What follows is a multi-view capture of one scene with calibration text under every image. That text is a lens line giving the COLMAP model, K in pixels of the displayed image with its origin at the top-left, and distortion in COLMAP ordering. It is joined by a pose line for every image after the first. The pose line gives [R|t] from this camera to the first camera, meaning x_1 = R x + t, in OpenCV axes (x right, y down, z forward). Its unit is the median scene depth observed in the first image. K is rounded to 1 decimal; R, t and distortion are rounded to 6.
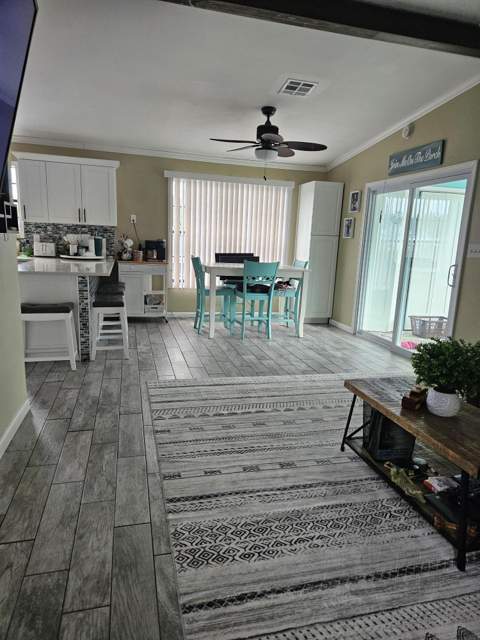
lens RADIAL K [[428.7, 0, 240.0], [0, 428.7, 320.0], [0, 0, 1]] dist [0.035269, -0.001978]
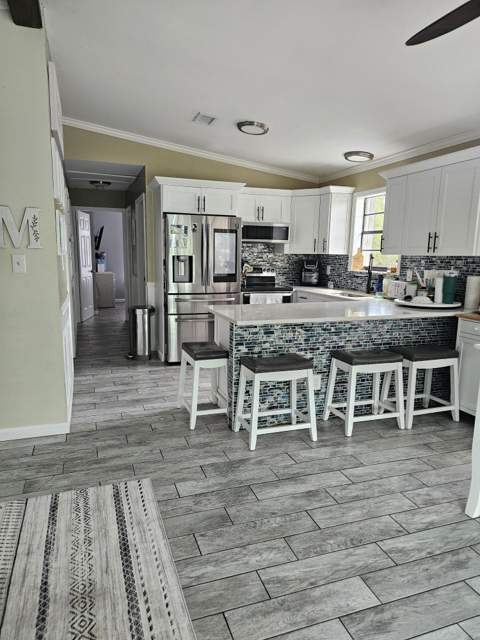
lens RADIAL K [[428.7, 0, 240.0], [0, 428.7, 320.0], [0, 0, 1]] dist [0.035269, -0.001978]
pose [[0.100393, 0.117123, -0.988030, 0.431199], [-0.210841, 0.972998, 0.093918, -0.190588], [0.972351, 0.198888, 0.122377, 0.992740]]
